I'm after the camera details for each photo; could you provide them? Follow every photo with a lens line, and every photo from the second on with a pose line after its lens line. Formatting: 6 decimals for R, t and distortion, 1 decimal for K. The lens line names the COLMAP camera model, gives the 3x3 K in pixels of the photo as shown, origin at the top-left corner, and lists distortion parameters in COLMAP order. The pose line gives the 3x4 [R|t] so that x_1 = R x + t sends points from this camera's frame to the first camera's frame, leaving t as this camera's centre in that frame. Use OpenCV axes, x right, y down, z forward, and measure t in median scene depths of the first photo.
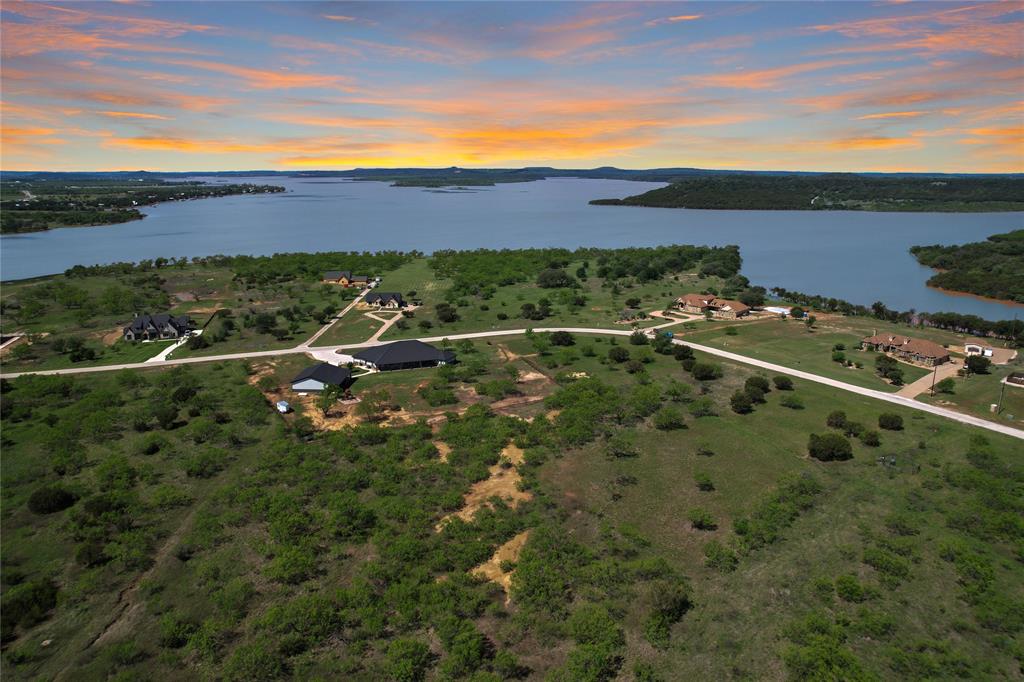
lens RADIAL K [[657.2, 0, 512.0], [0, 657.2, 341.0], [0, 0, 1]] dist [-0.077091, 0.071846]
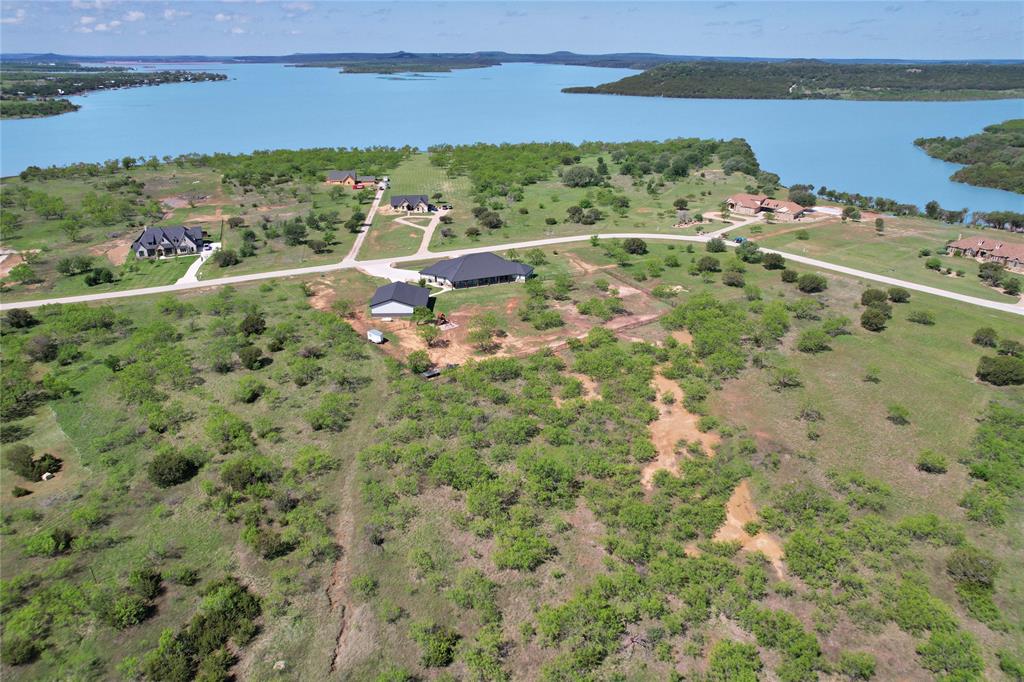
lens RADIAL K [[657.2, 0, 512.0], [0, 657.2, 341.0], [0, 0, 1]] dist [-0.077091, 0.071846]
pose [[0.997268, -0.027013, 0.068746, -0.134214], [0.015772, 0.987138, 0.159092, -0.017735], [-0.072159, -0.157574, 0.984867, 0.068778]]
